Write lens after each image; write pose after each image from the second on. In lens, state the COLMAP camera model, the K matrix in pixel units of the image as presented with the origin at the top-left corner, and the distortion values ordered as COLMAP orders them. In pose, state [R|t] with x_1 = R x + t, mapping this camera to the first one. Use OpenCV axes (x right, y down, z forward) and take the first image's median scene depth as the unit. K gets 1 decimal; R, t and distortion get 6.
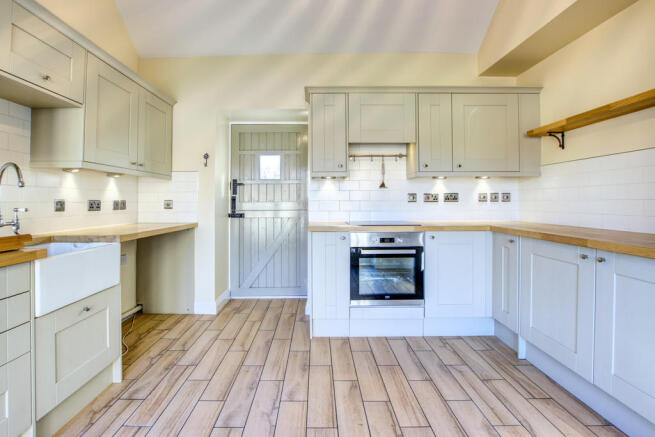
lens RADIAL K [[318.8, 0, 320.6], [0, 318.8, 199.0], [0, 0, 1]] dist [-0.021491, 0.000617]
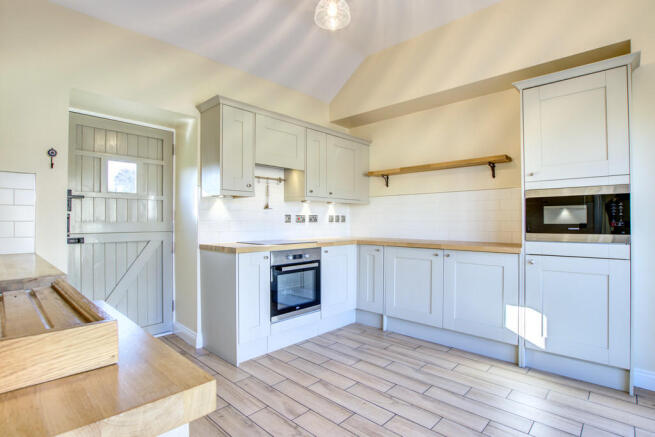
lens RADIAL K [[318.8, 0, 327.1], [0, 318.8, 222.3], [0, 0, 1]] dist [-0.021491, 0.000617]
pose [[0.696439, 0.002064, 0.717614, -0.505234], [-0.008520, 0.999949, 0.005392, 0.002799], [-0.717566, -0.009870, 0.696421, 0.148756]]
